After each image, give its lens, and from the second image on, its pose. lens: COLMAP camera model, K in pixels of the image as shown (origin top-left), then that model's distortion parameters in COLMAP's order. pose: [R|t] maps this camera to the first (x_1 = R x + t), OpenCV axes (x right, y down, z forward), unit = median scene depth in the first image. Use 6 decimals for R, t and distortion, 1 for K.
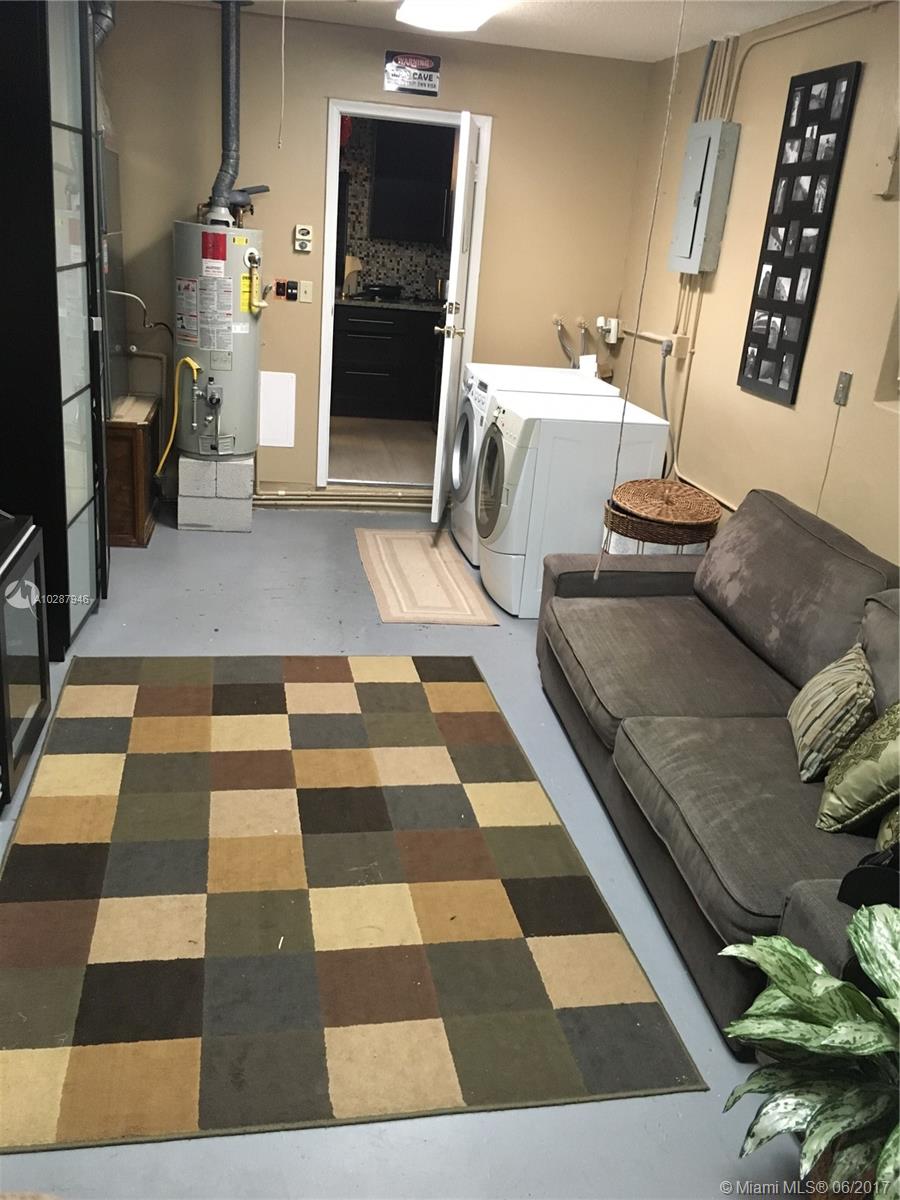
lens RADIAL K [[1037.3, 0, 450.0], [0, 1037.3, 600.0], [0, 0, 1]] dist [0.085722, -0.131257]
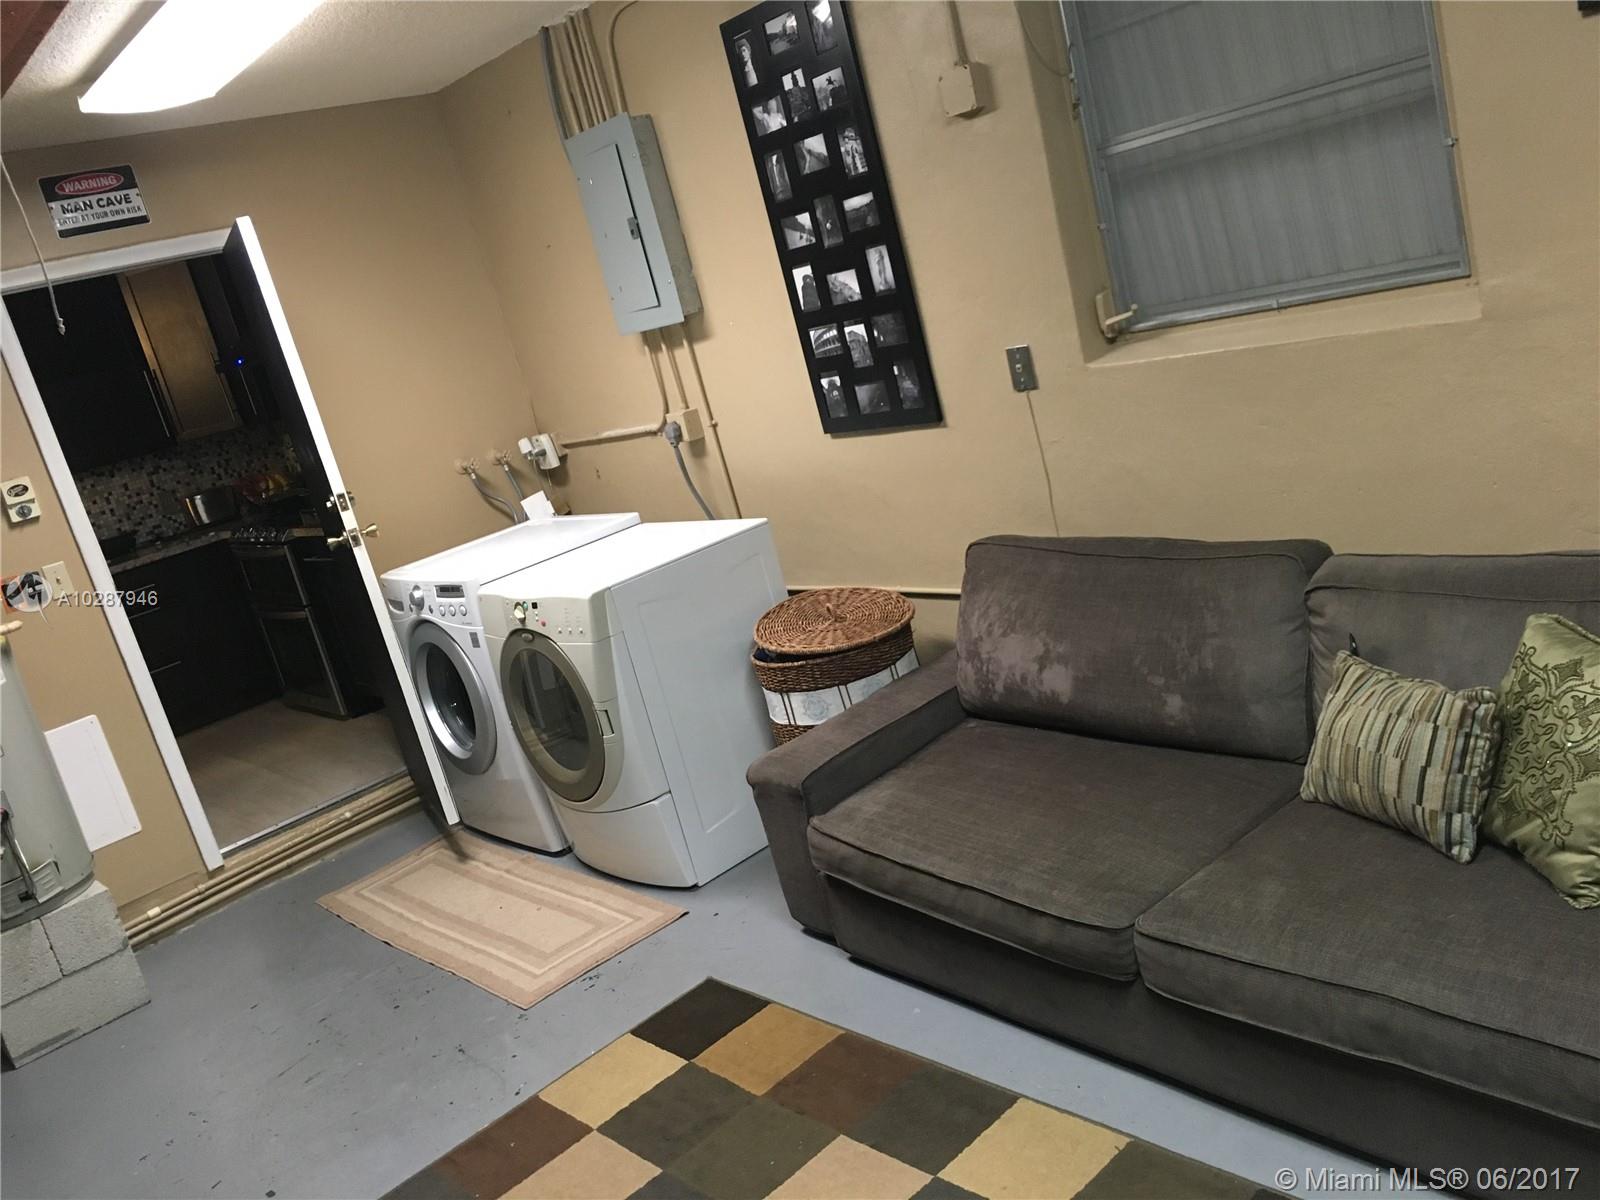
lens RADIAL K [[1383.0, 0, 800.4], [0, 1383.0, 585.0], [0, 0, 1]] dist [0.085722, -0.131257]
pose [[0.805979, -0.405259, 0.431466, -0.186591], [0.468697, 0.882108, -0.046996, -0.081621], [-0.361555, 0.240104, 0.900904, 0.193717]]
